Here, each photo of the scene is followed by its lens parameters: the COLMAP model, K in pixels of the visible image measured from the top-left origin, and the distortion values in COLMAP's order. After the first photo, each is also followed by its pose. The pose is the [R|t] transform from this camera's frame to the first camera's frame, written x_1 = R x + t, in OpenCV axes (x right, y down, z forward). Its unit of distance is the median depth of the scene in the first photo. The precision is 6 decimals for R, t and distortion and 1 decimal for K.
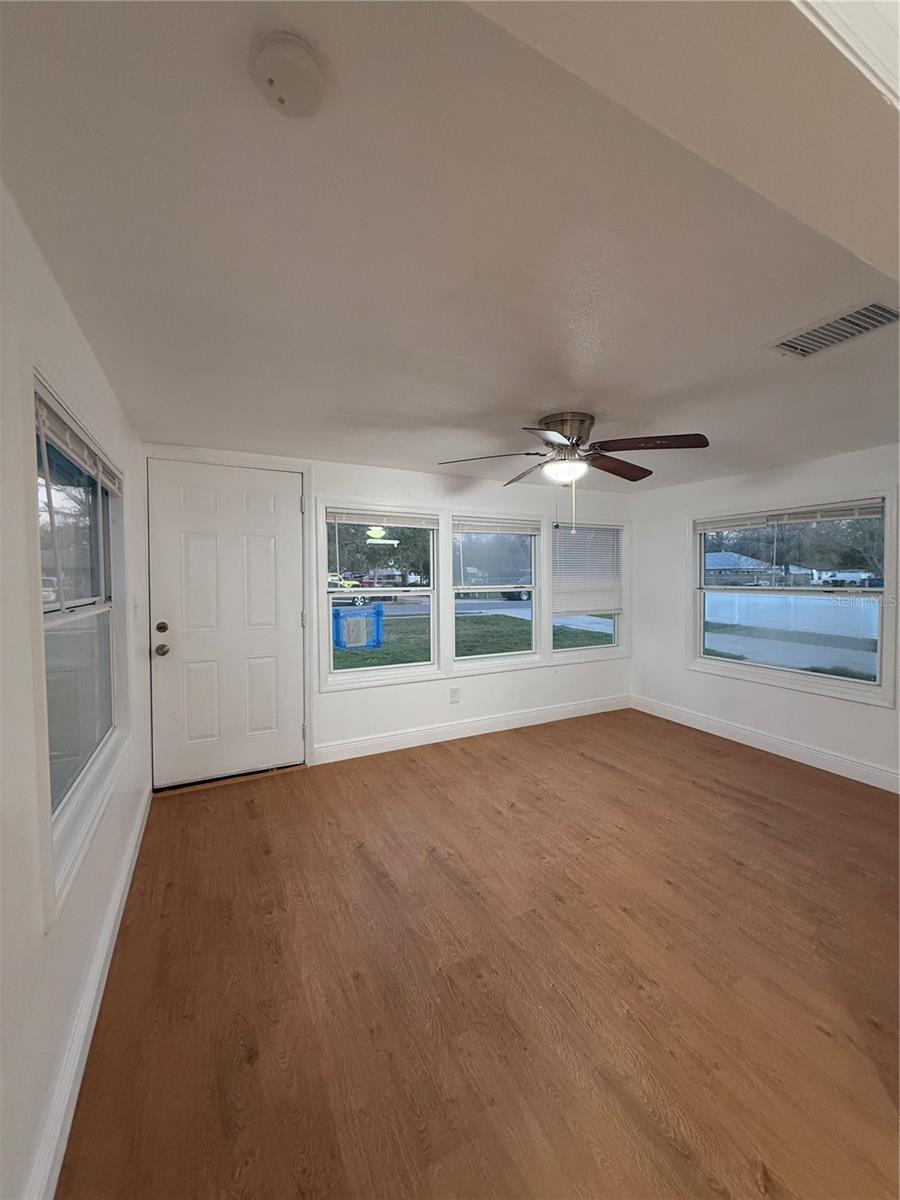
lens RADIAL K [[475.7, 0, 450.4], [0, 475.7, 594.4], [0, 0, 1]] dist [0.001193, 0.000106]
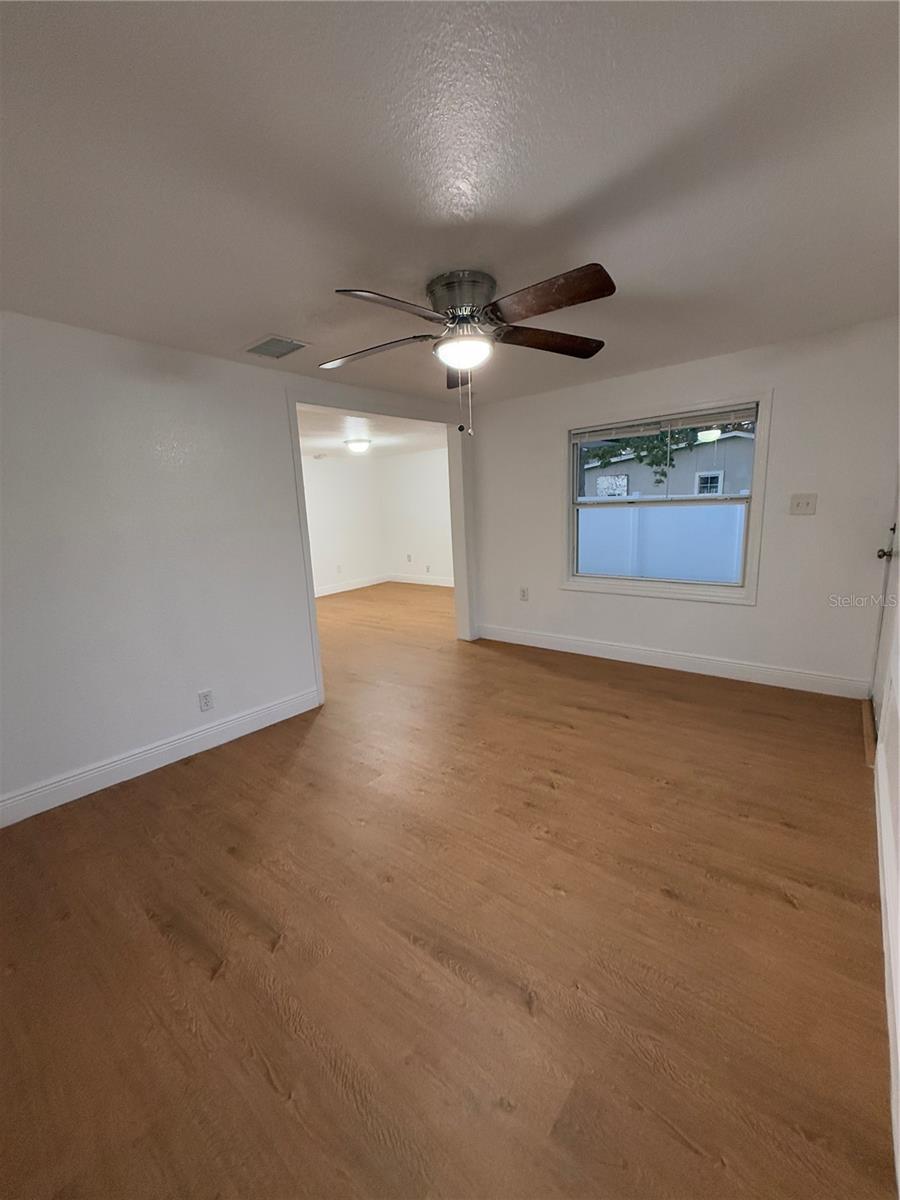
lens RADIAL K [[475.7, 0, 450.4], [0, 475.7, 594.4], [0, 0, 1]] dist [0.001193, 0.000106]
pose [[-0.916304, 0.115880, -0.383352, 0.558406], [0.034212, 0.976373, 0.213366, -0.034436], [0.399019, 0.182393, -0.898619, 1.615416]]
